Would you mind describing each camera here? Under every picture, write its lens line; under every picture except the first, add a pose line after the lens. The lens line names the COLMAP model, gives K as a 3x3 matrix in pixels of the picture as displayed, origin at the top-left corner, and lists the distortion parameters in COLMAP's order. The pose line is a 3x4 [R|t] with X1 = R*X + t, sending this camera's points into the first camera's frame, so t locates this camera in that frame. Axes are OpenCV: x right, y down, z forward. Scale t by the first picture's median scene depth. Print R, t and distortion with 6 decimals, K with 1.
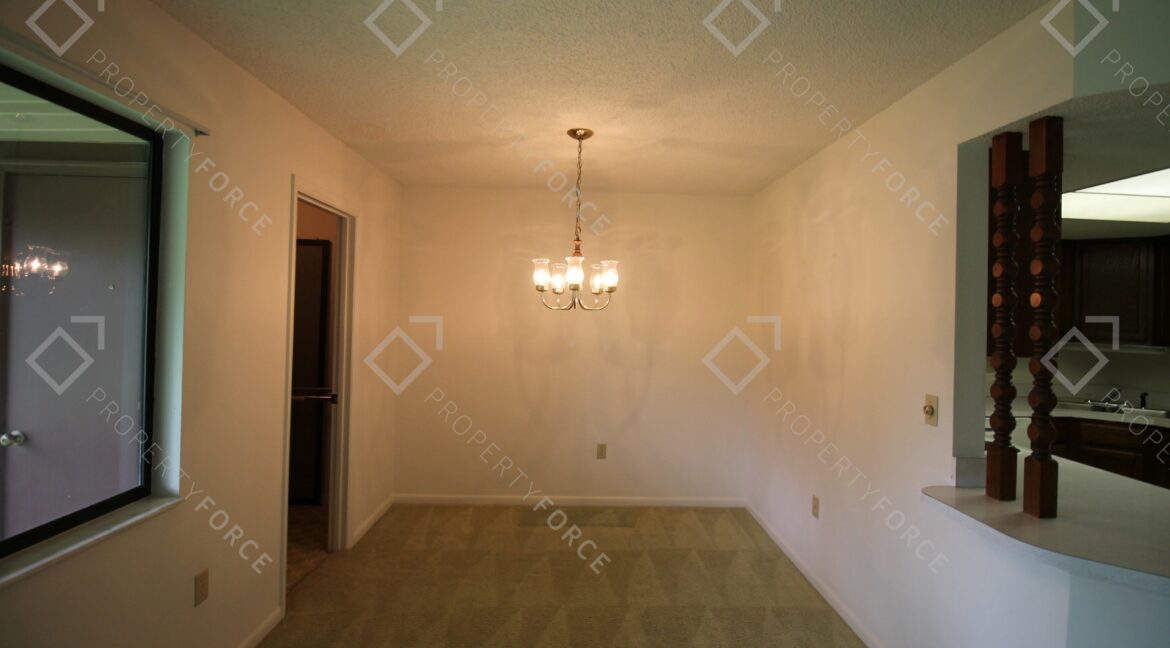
lens RADIAL K [[534.6, 0, 585.0], [0, 534.6, 324.0], [0, 0, 1]] dist [0.000311, -0.000132]
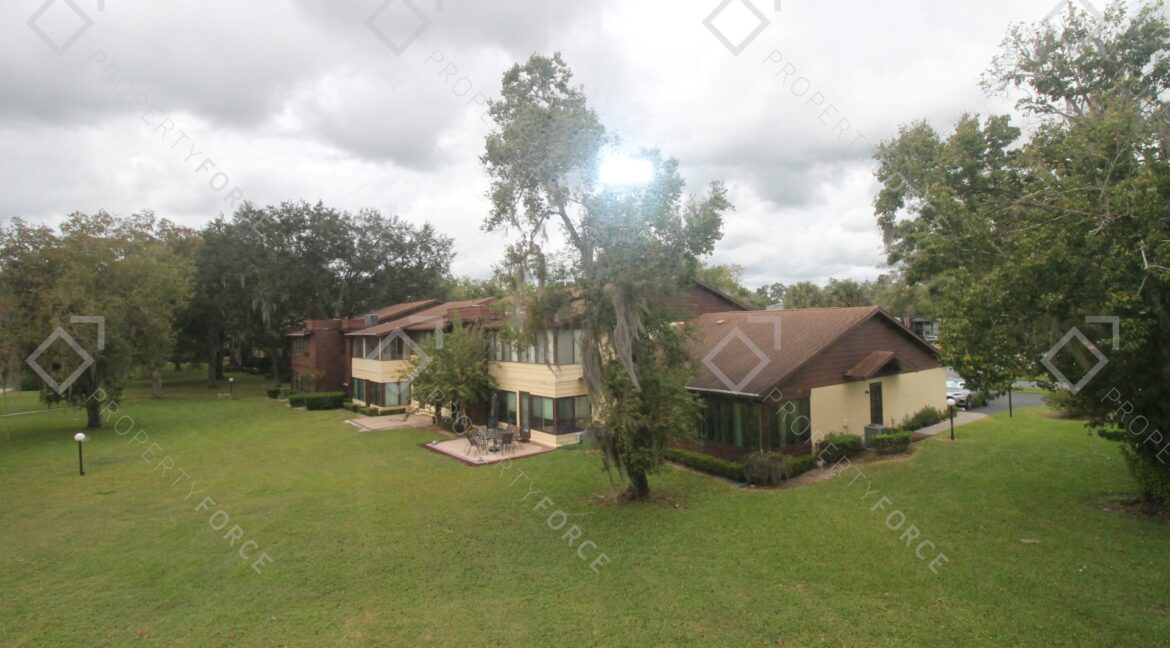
lens RADIAL K [[534.6, 0, 585.0], [0, 534.6, 324.0], [0, 0, 1]] dist [0.000311, -0.000132]
pose [[1.000000, -0.000279, 0.000137, -1.896534], [0.000279, 1.000000, 0.000083, 0.000276], [-0.000137, -0.000083, 1.000000, -0.000243]]
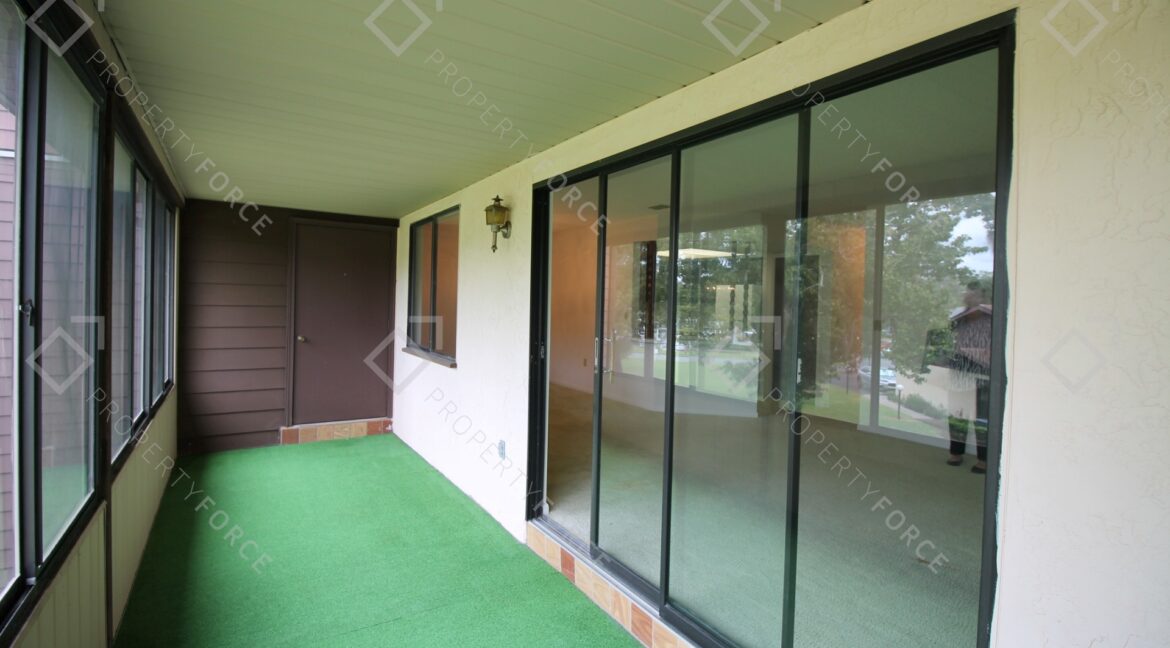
lens RADIAL K [[534.6, 0, 585.0], [0, 534.6, 324.0], [0, 0, 1]] dist [0.000311, -0.000132]
pose [[1.000000, -0.000248, 0.000833, 1.609374], [0.000247, 1.000000, 0.000483, -0.000020], [-0.000833, -0.000483, 1.000000, 0.001022]]
